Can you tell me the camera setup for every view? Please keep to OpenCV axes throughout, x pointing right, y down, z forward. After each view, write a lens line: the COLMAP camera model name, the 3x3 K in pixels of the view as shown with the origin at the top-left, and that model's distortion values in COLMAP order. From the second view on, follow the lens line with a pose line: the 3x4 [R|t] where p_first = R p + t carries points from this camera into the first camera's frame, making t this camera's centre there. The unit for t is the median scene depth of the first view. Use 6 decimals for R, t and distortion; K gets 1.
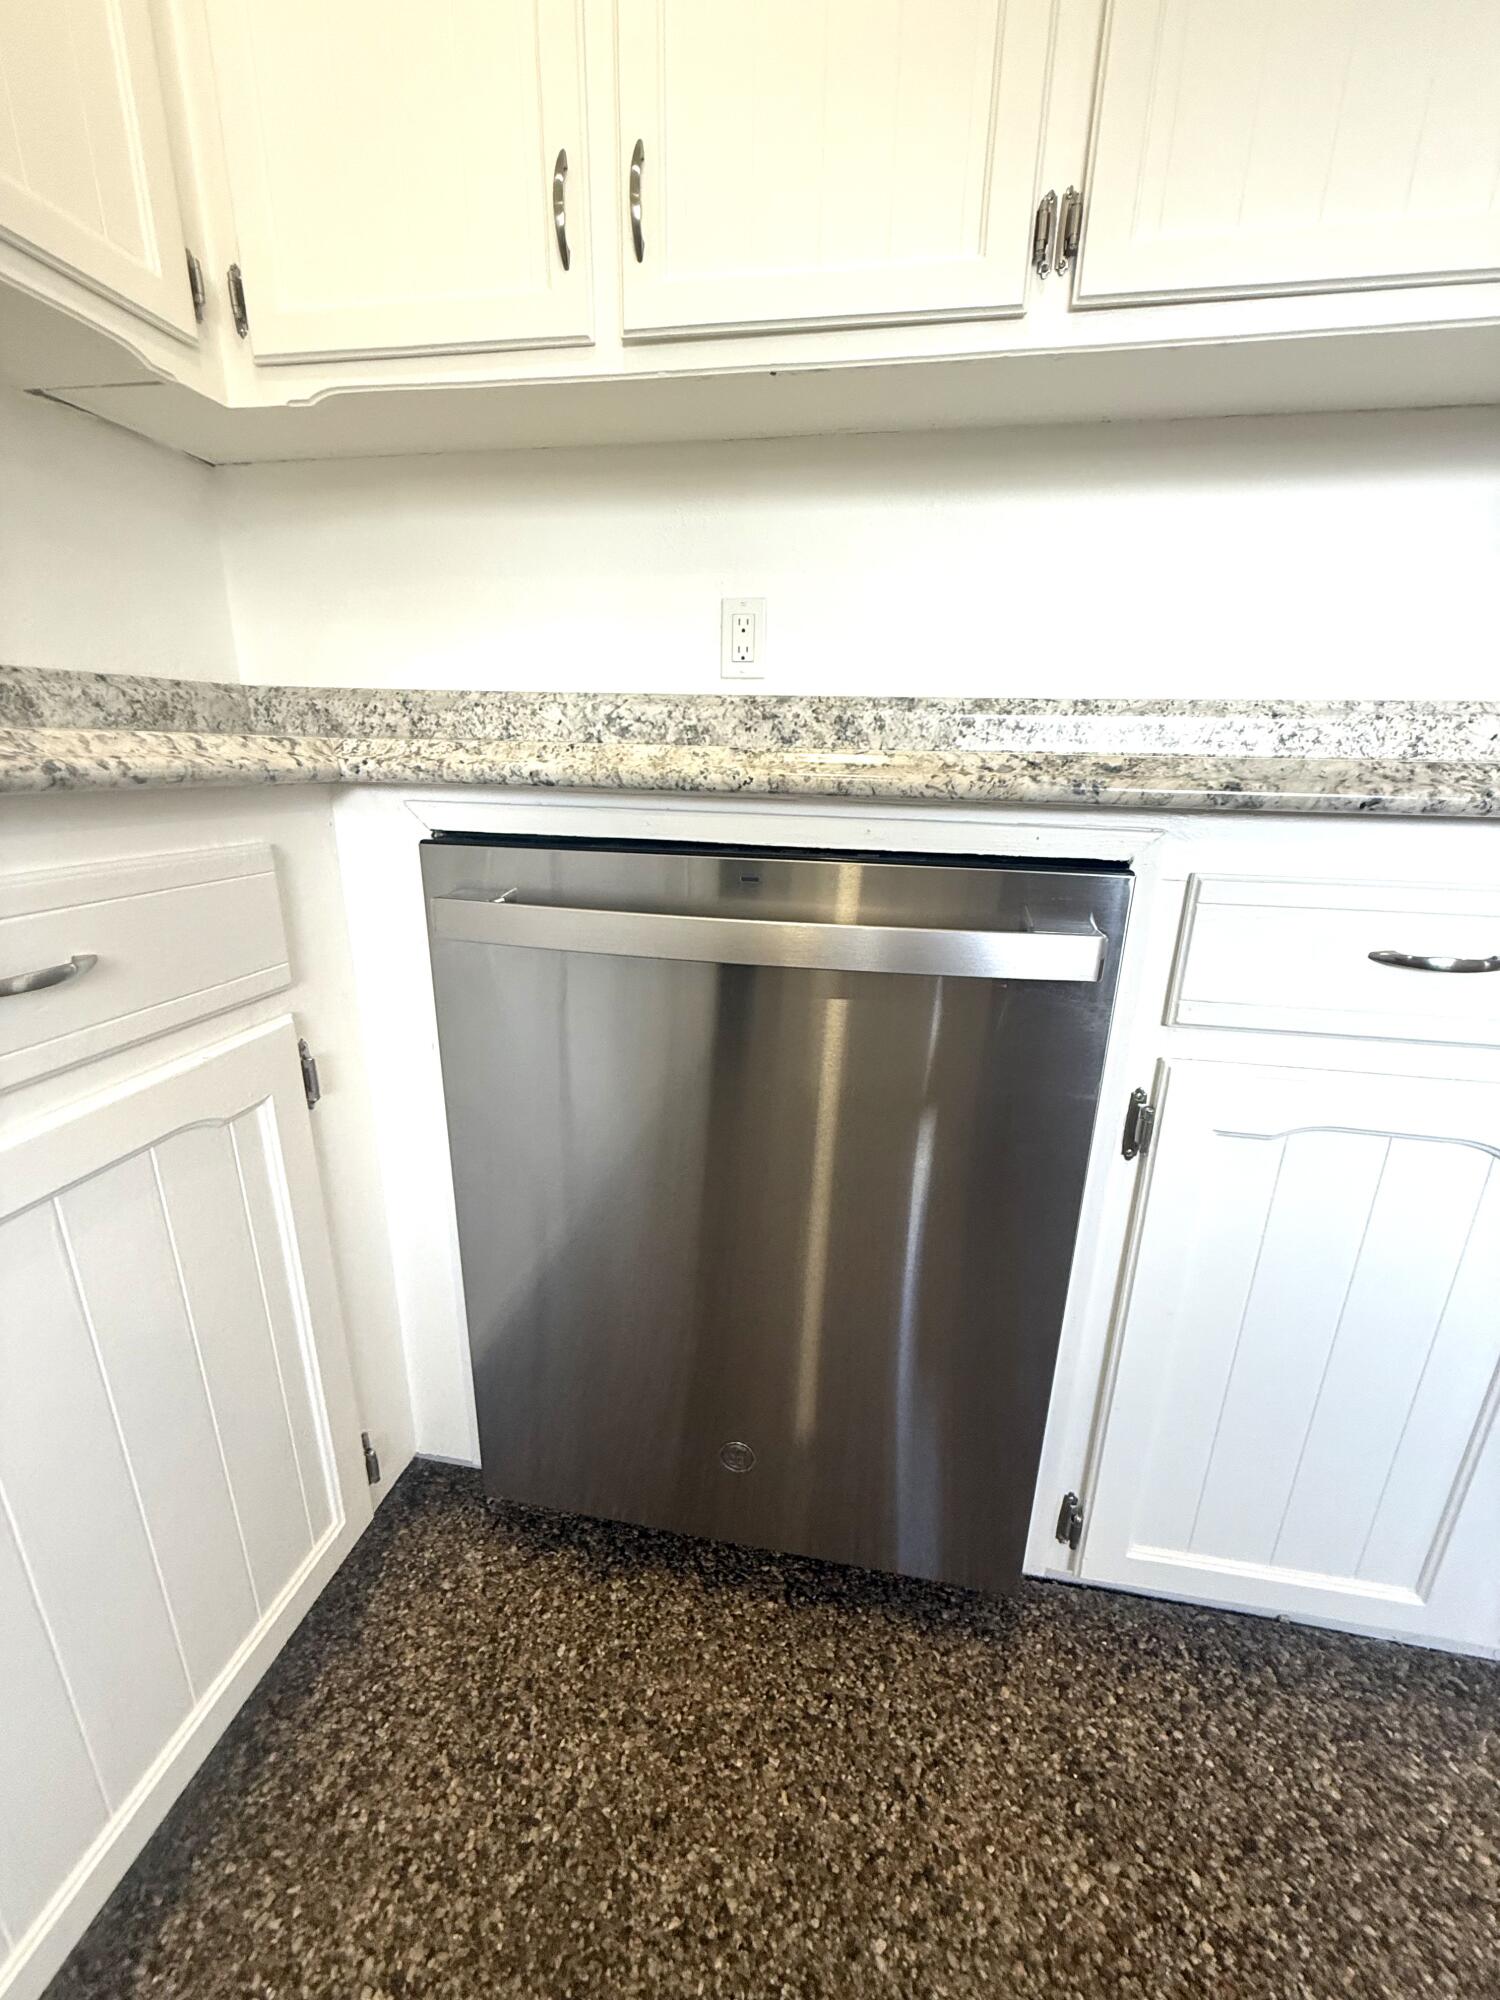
lens RADIAL K [[799.5, 0, 747.9], [0, 799.5, 996.7], [0, 0, 1]] dist [0.001616, -0.000203]
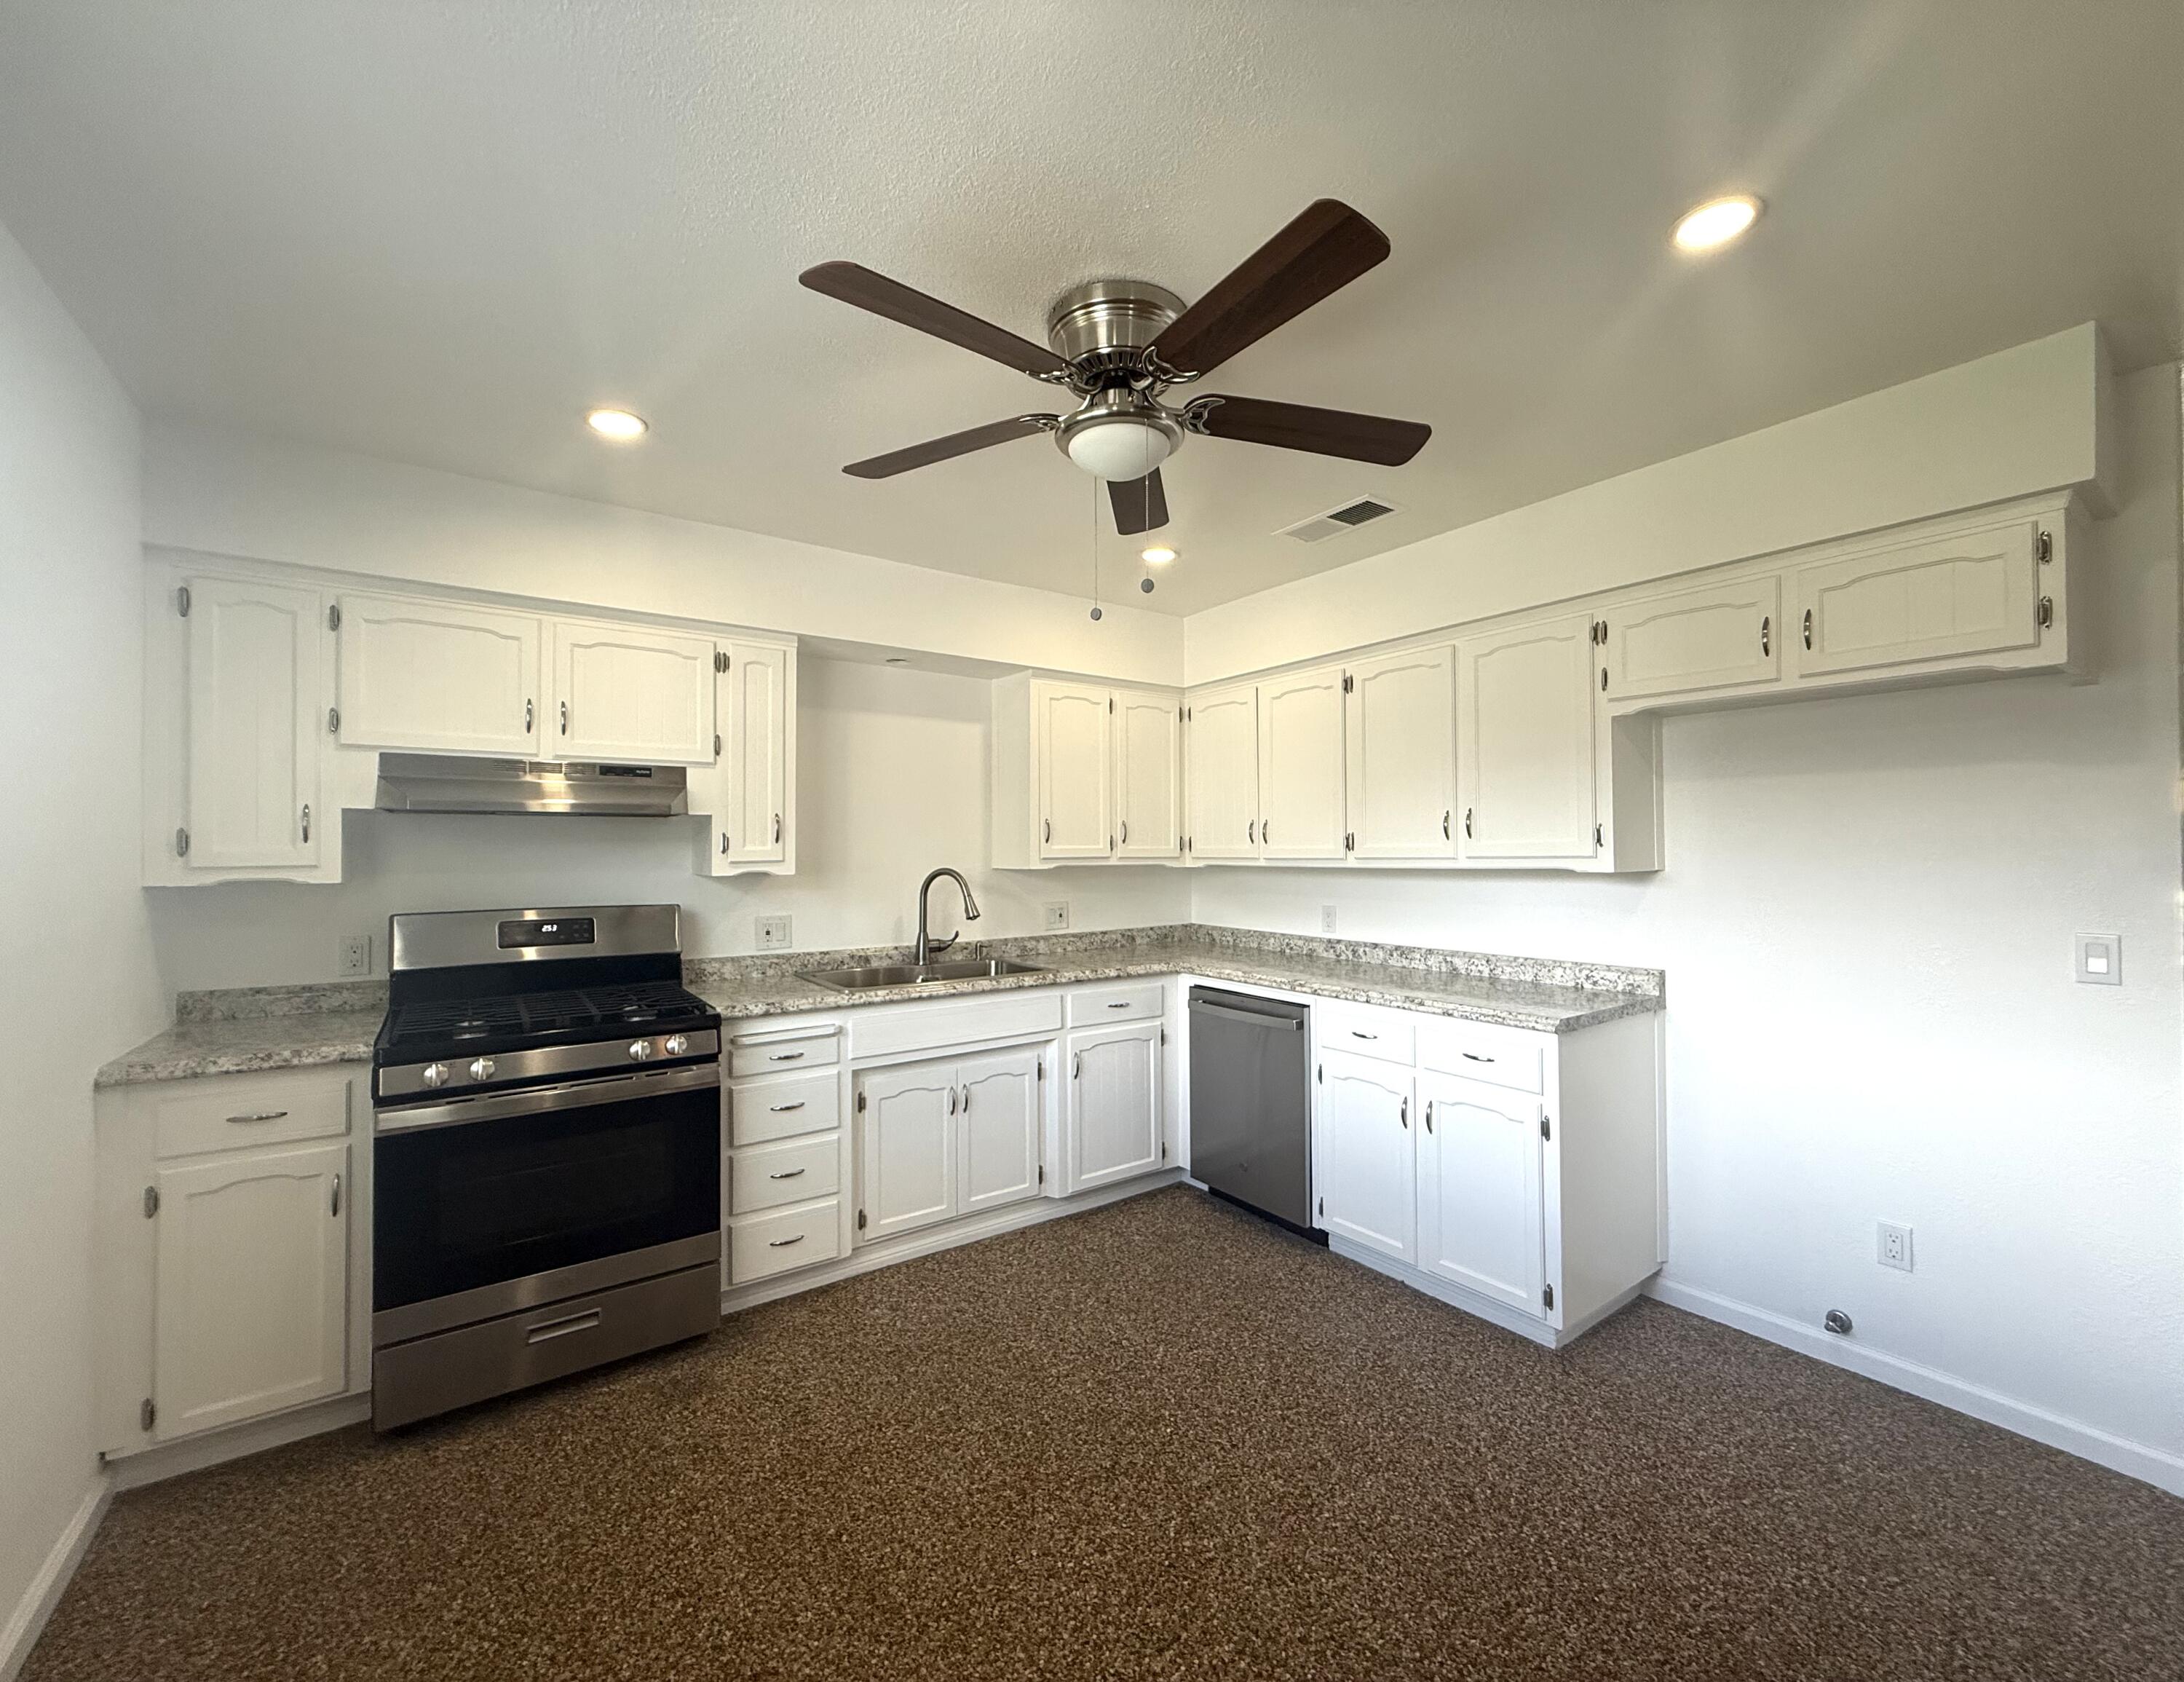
lens RADIAL K [[890.8, 0, 1113.7], [0, 890.8, 837.5], [0, 0, 1]] dist [-0.001952, -0.000120]
pose [[0.727220, -0.033416, -0.685591, 1.714718], [-0.183320, 0.953078, -0.240905, 0.181159], [0.661472, 0.300873, 0.686972, -1.857600]]
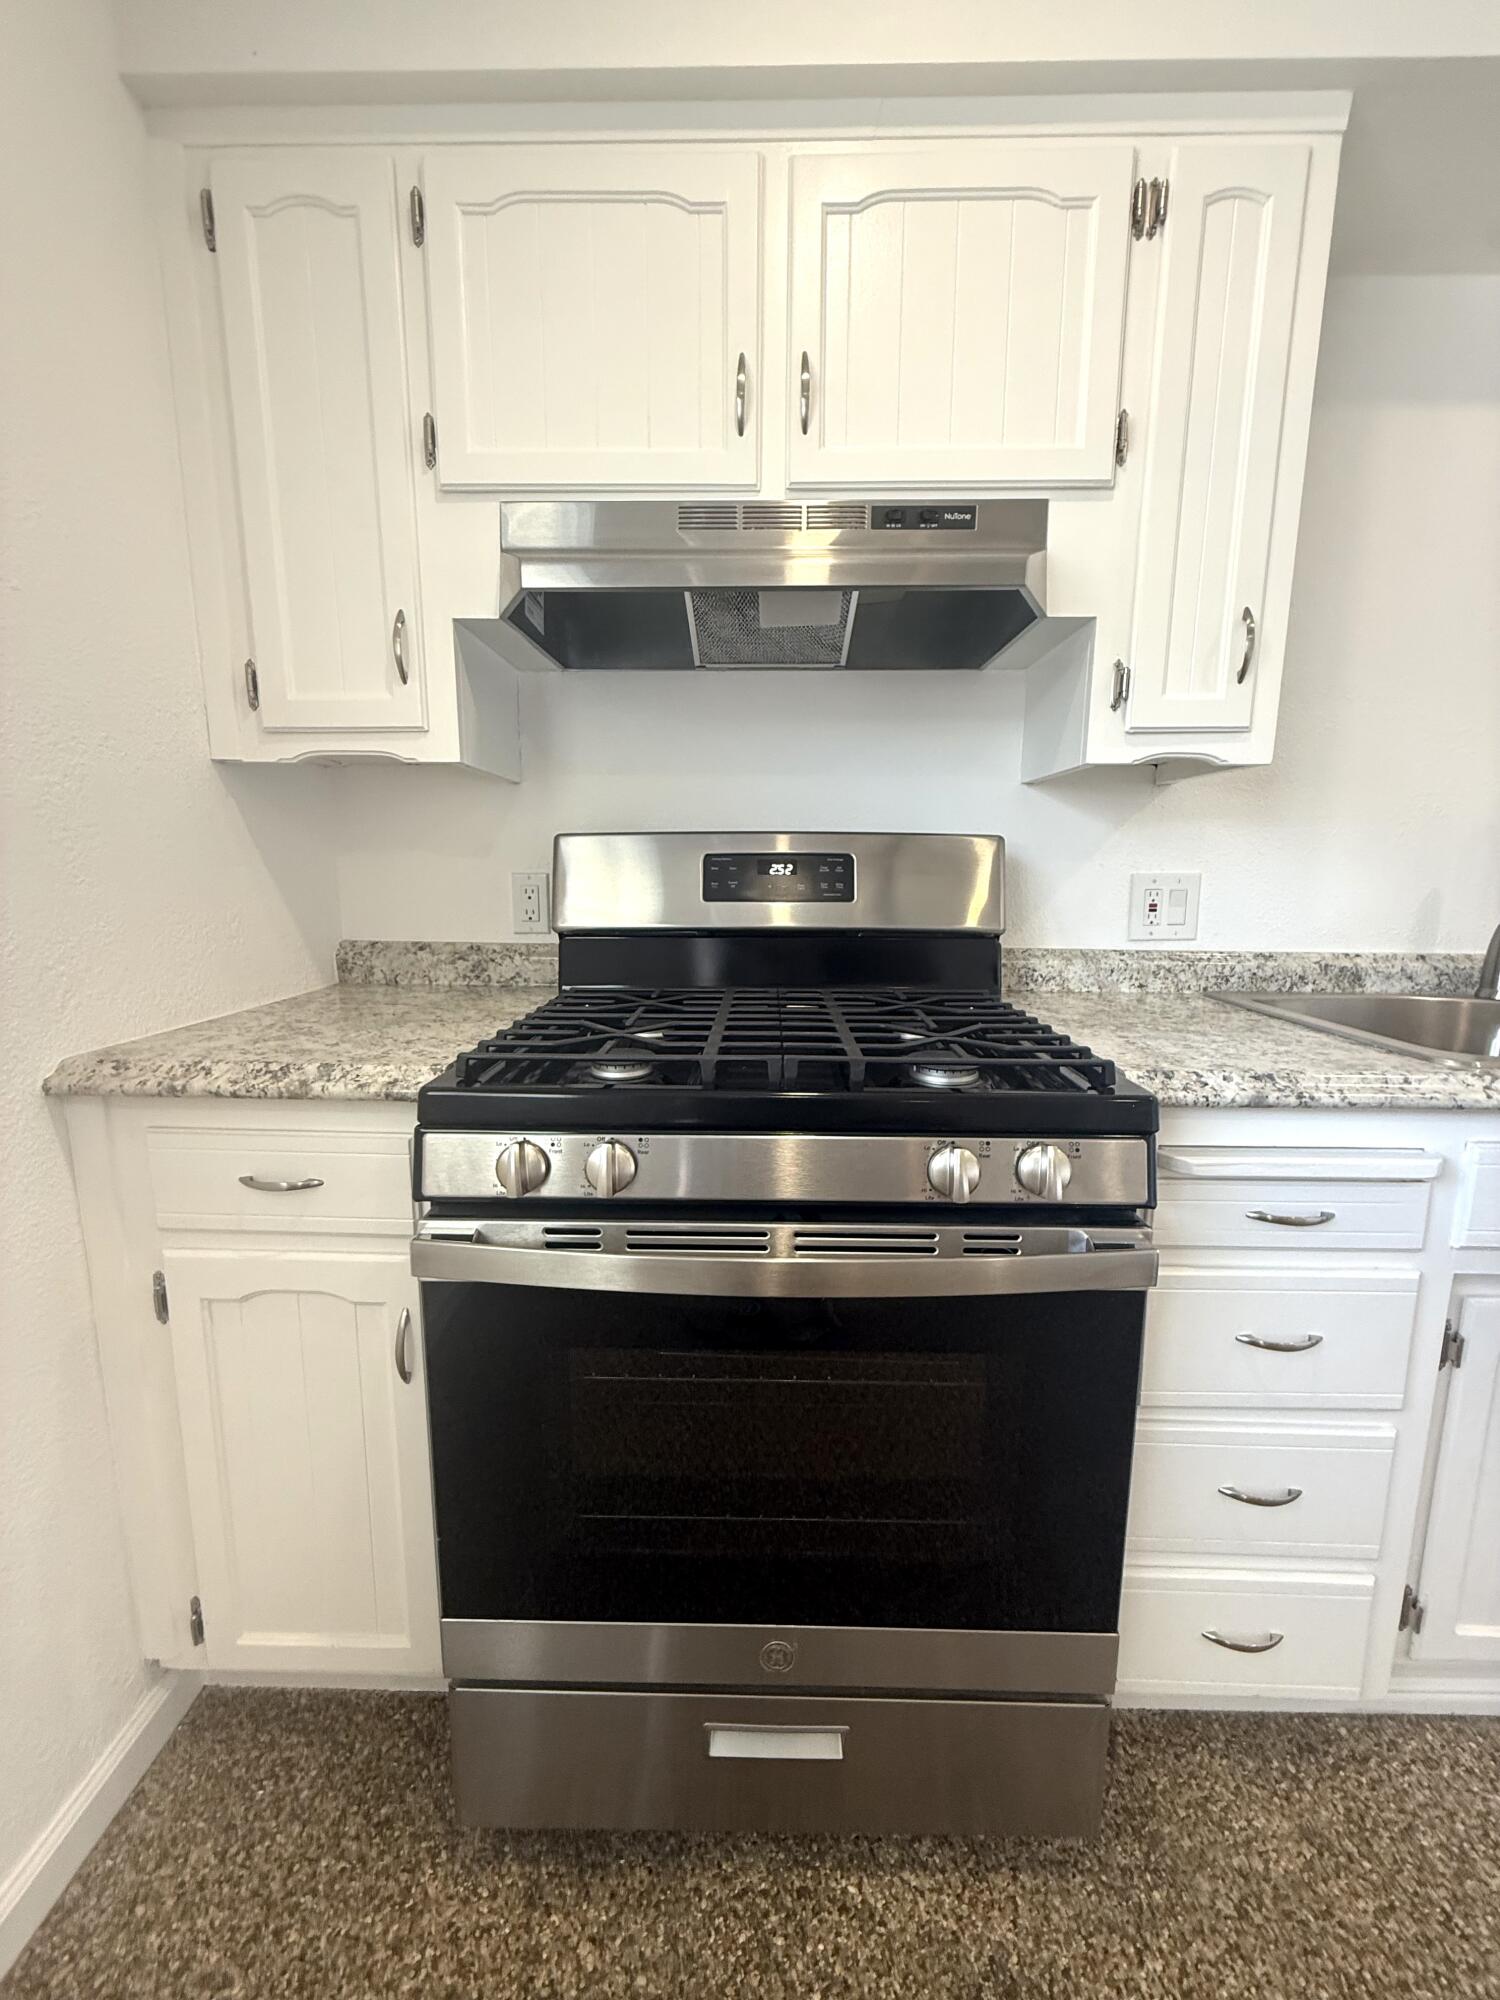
lens RADIAL K [[799.5, 0, 747.9], [0, 799.5, 996.7], [0, 0, 1]] dist [0.001616, -0.000203]
pose [[0.161453, 0.136529, -0.977391, 0.091379], [-0.291171, 0.952887, 0.085008, 0.206028], [0.942949, 0.270863, 0.193600, -1.356441]]
